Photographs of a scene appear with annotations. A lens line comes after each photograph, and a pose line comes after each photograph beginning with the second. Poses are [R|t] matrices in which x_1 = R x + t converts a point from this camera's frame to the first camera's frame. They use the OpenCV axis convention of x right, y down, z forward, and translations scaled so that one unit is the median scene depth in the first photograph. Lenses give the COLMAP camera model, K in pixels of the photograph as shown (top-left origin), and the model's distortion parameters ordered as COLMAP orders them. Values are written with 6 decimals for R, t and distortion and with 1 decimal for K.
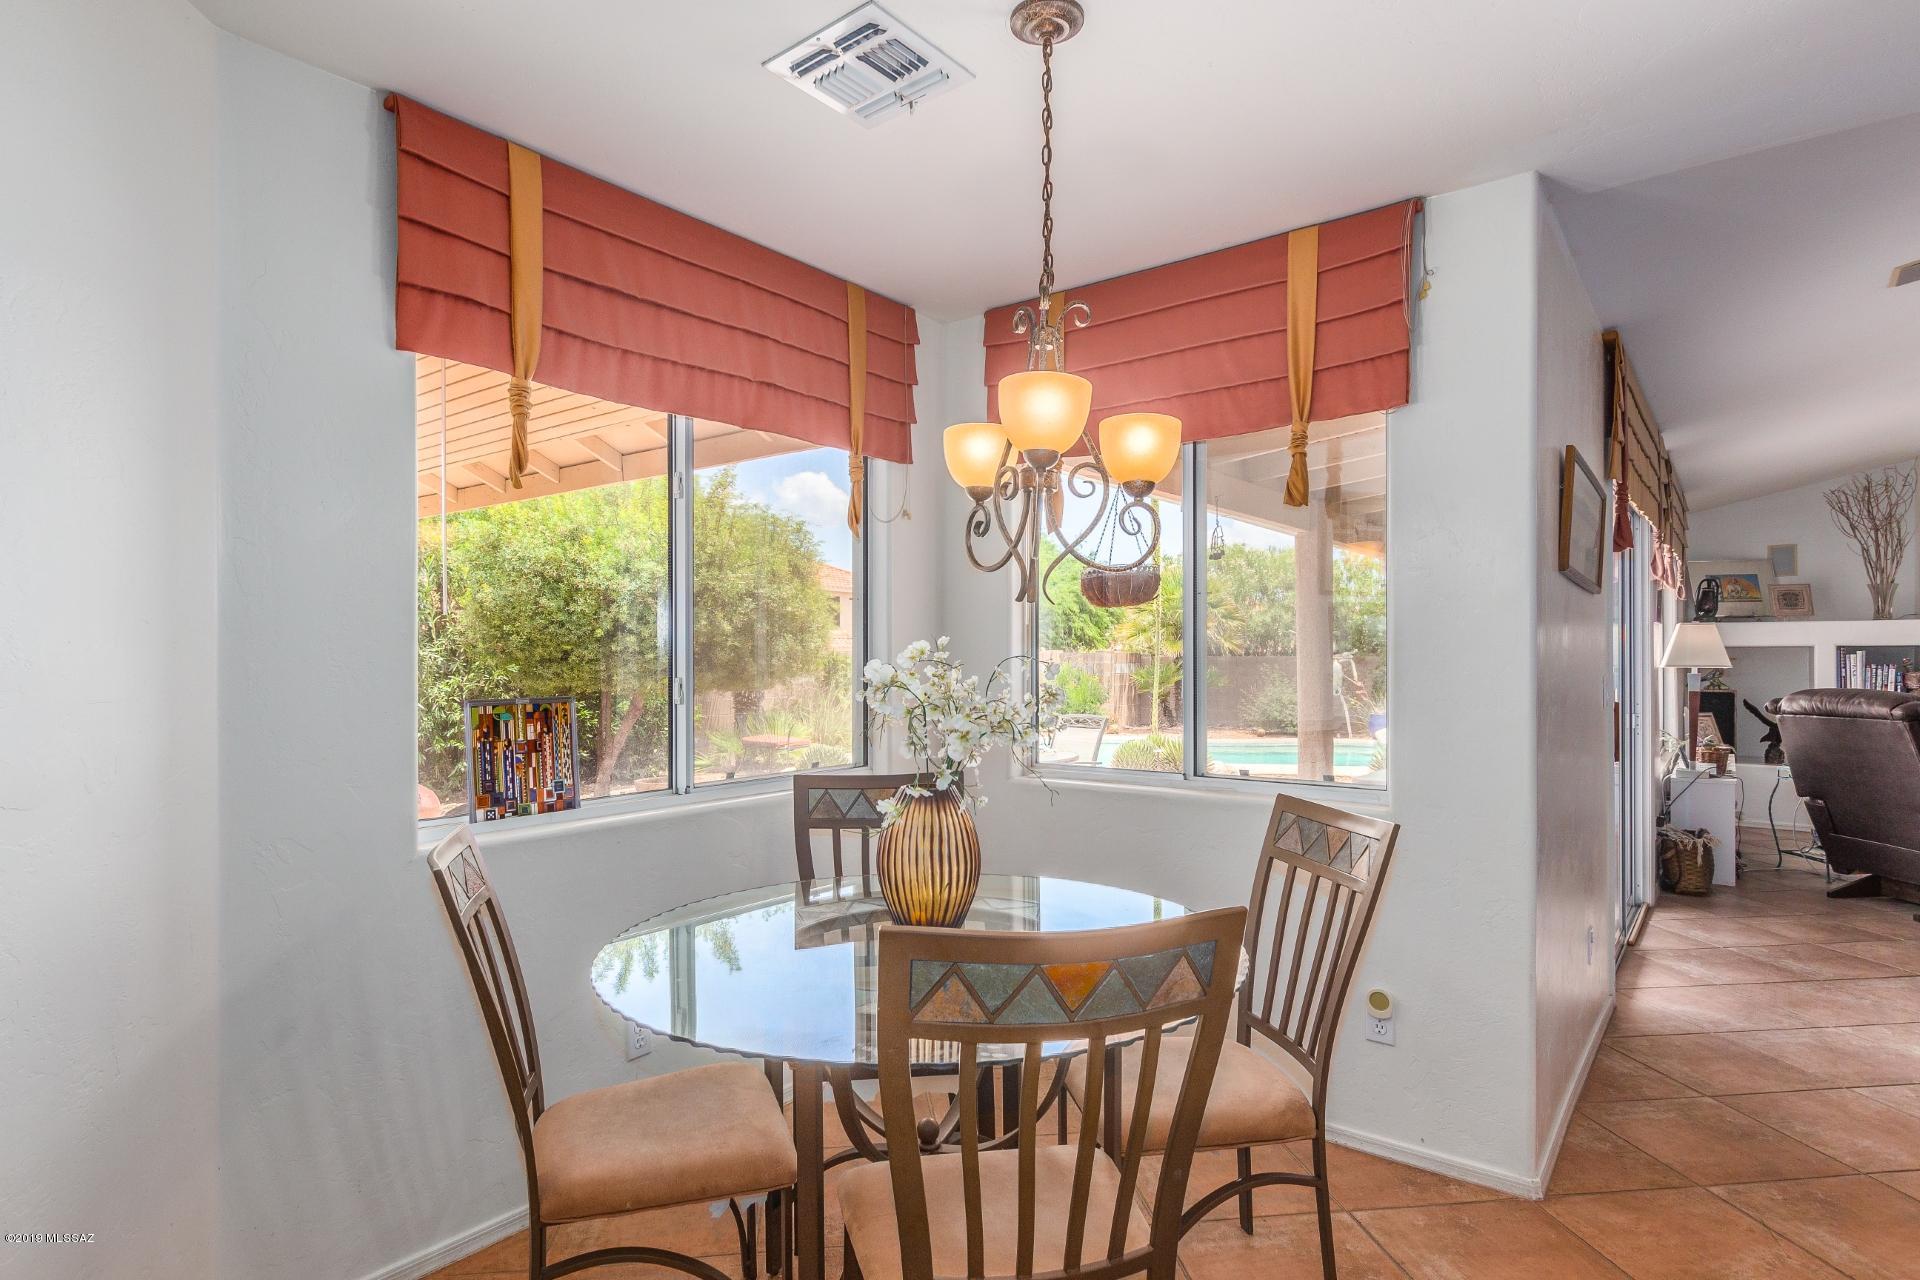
lens RADIAL K [[1032.8, 0, 950.8], [0, 1032.8, 657.3], [0, 0, 1]] dist [0.001380, 0.003907]
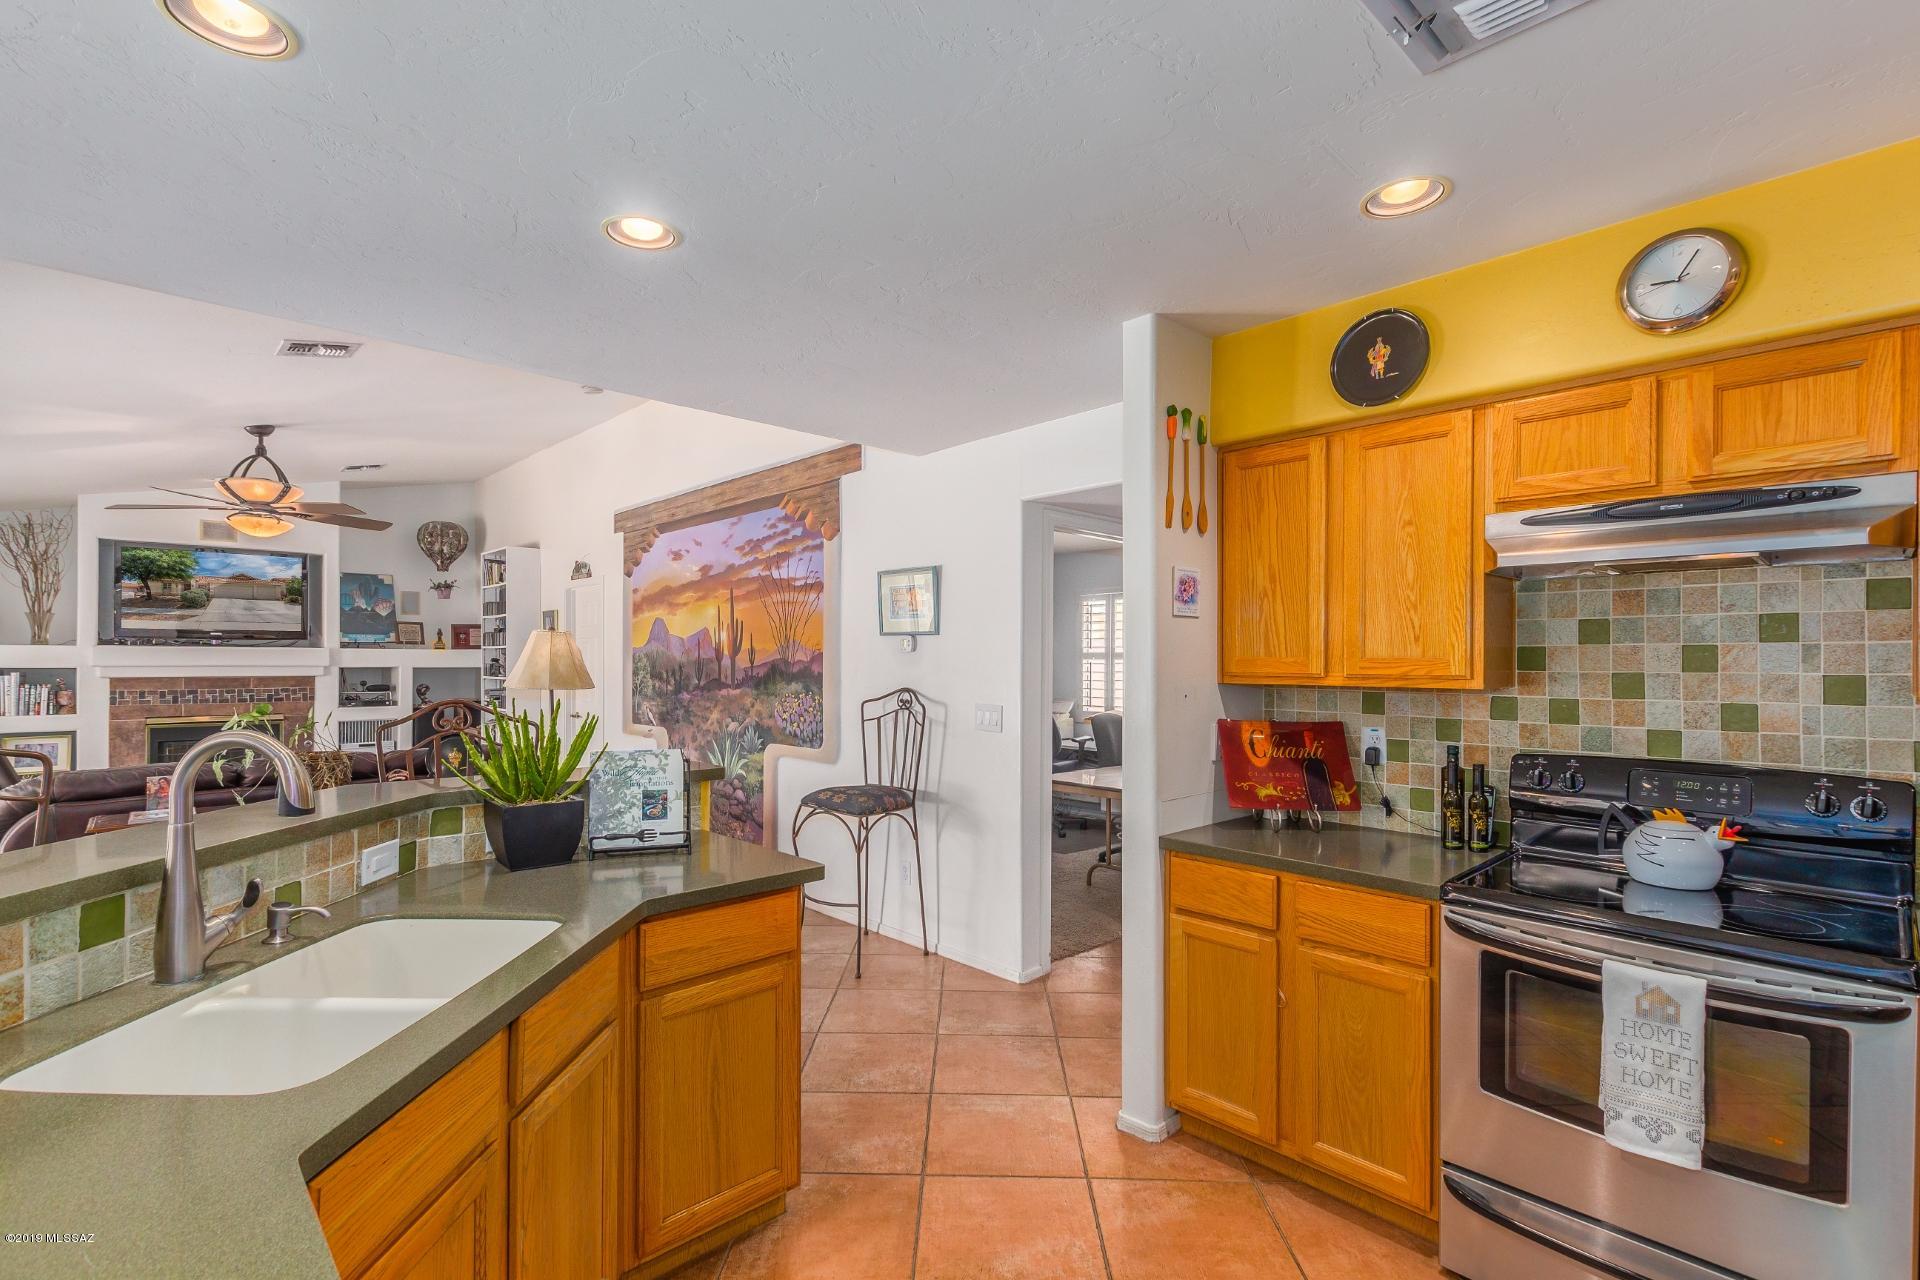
lens RADIAL K [[882.7, 0, 955.3], [0, 882.7, 659.6], [0, 0, 1]] dist [0.010766, -0.004354]
pose [[0.151083, 0.005874, 0.988504, 0.125977], [-0.002513, 0.999981, -0.005558, -0.022516], [-0.988518, -0.001644, 0.151095, -0.173809]]
